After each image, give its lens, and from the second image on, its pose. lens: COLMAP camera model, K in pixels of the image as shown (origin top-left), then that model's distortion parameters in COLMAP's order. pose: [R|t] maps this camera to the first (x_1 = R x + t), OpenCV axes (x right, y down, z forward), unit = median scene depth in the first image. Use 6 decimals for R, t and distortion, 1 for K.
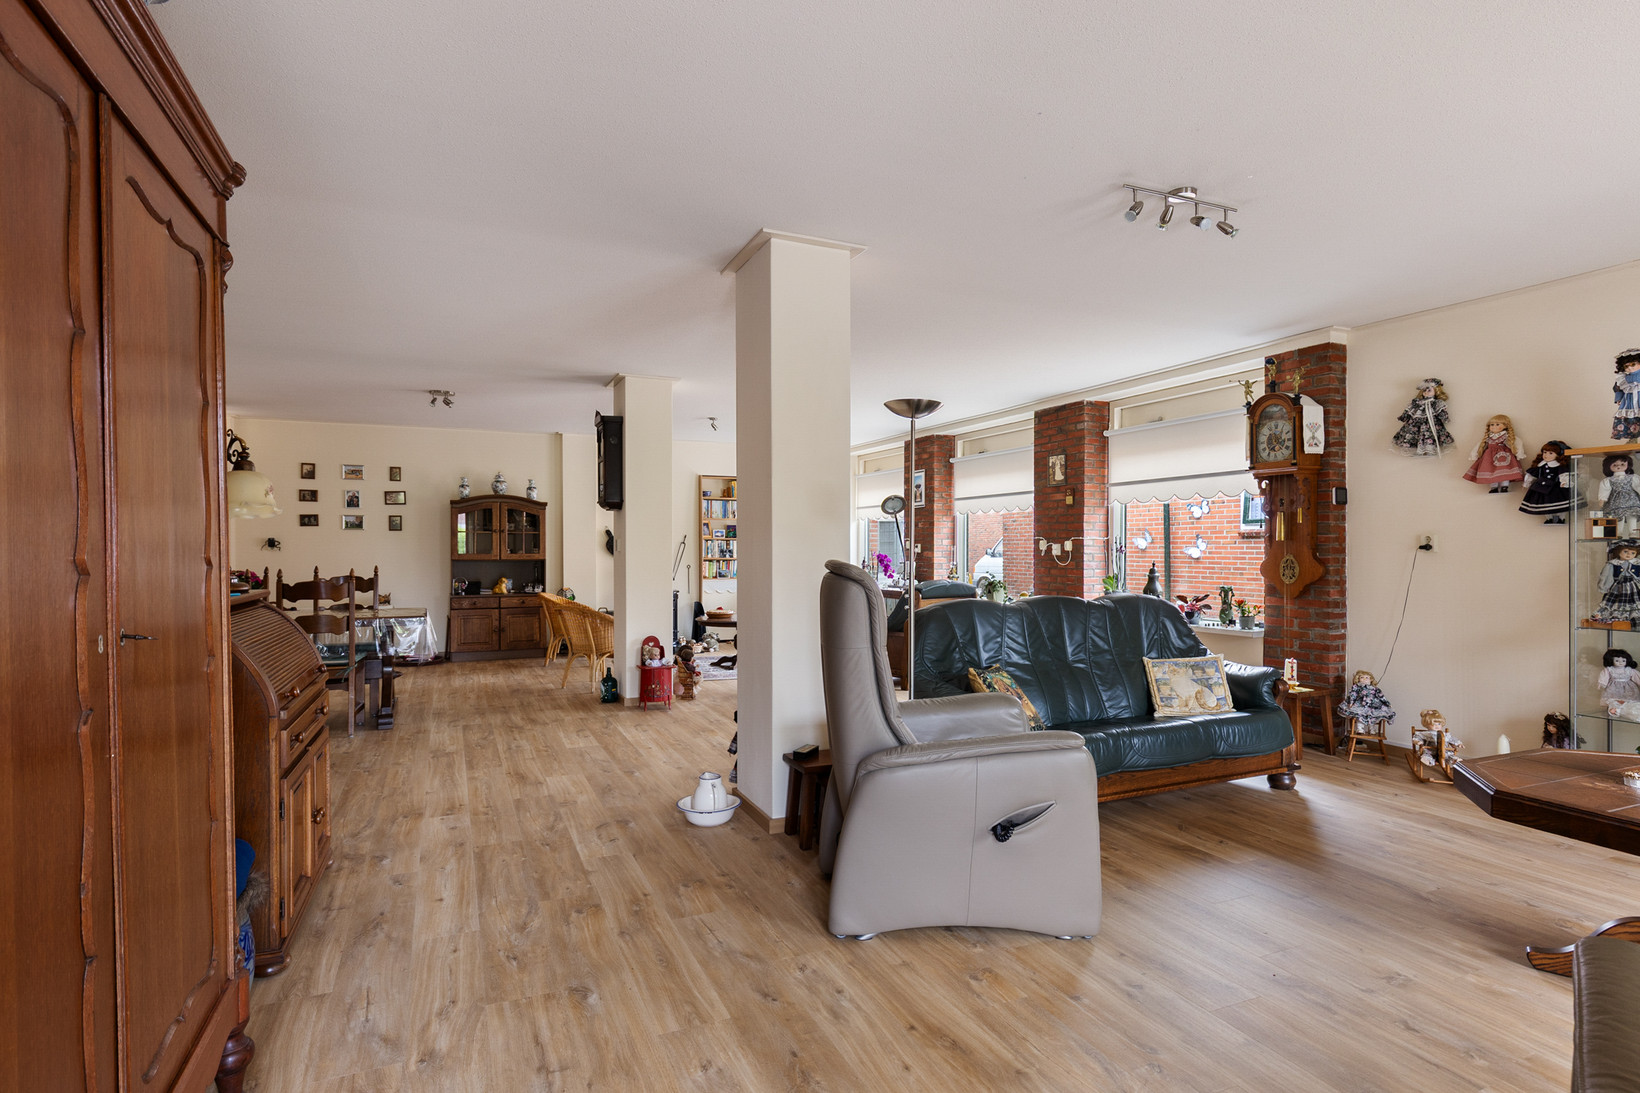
lens RADIAL K [[830.5, 0, 811.3], [0, 830.5, 549.4], [0, 0, 1]] dist [0.000939, 0.000163]
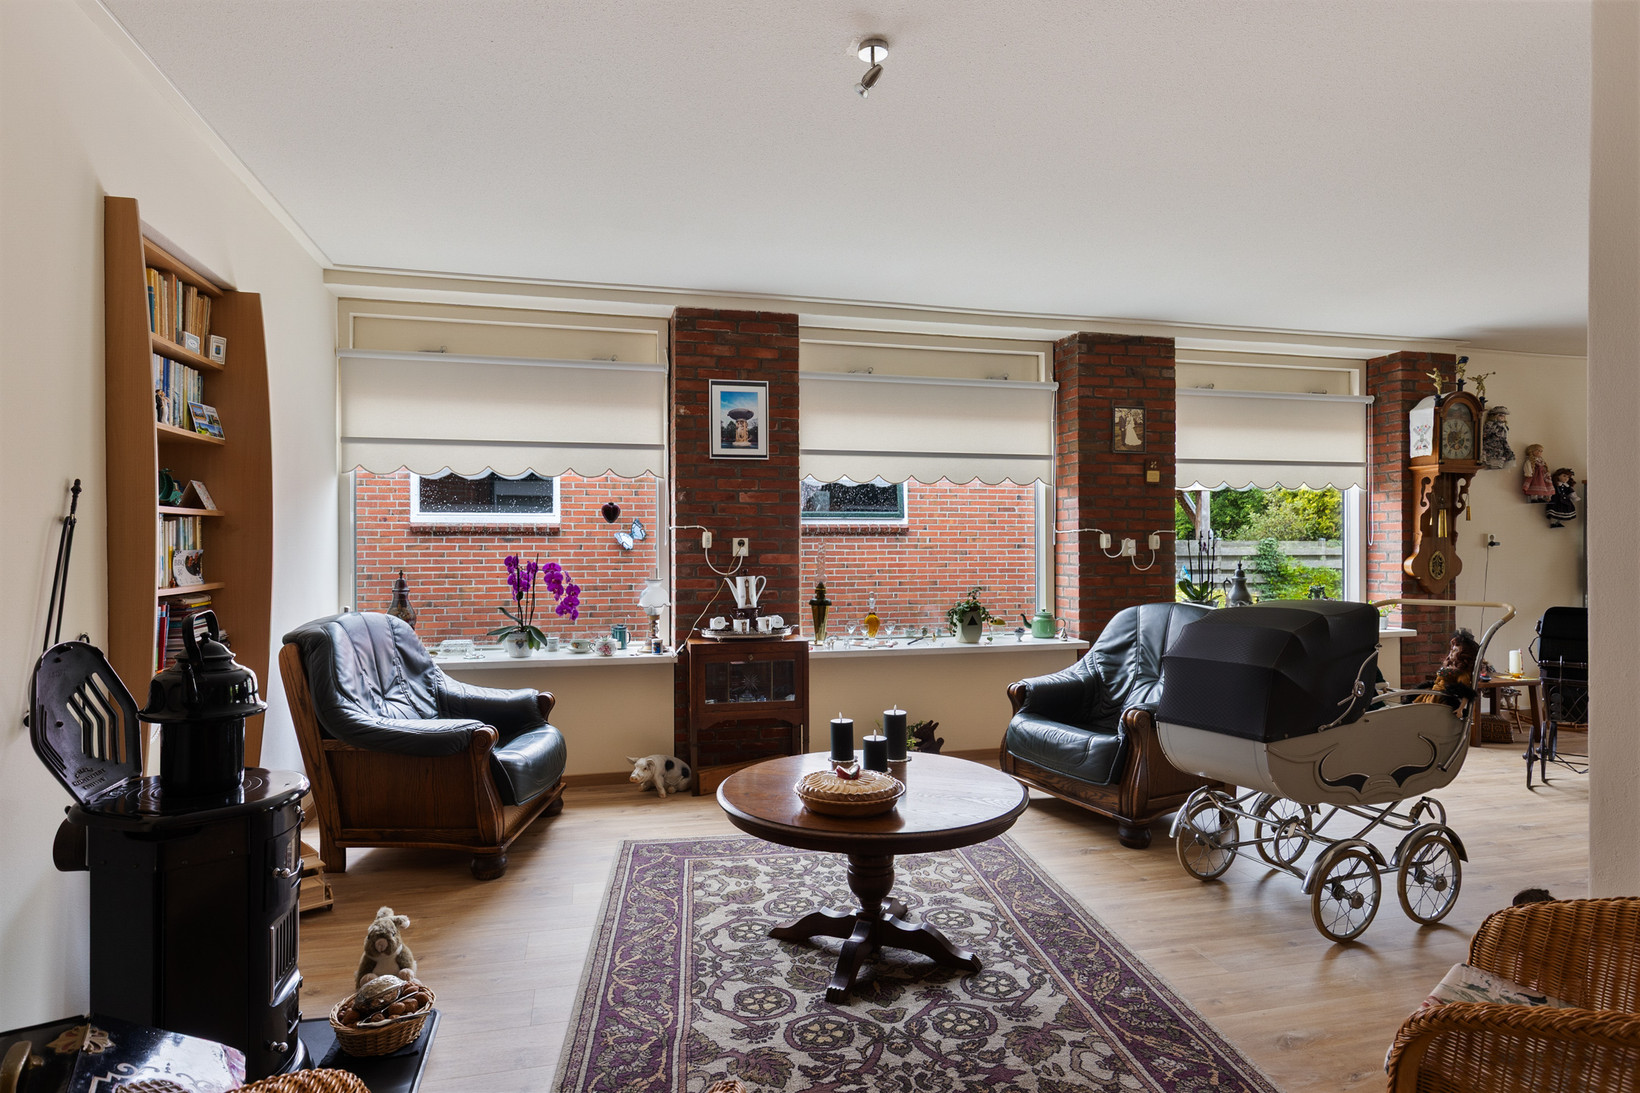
lens RADIAL K [[990.0, 0, 820.7], [0, 990.0, 549.4], [0, 0, 1]] dist [0.001748, 0.000136]
pose [[0.179179, 0.002286, 0.983814, -0.482206], [0.001582, 0.999995, -0.002612, 0.002852], [-0.983815, 0.002025, 0.179174, 0.983401]]
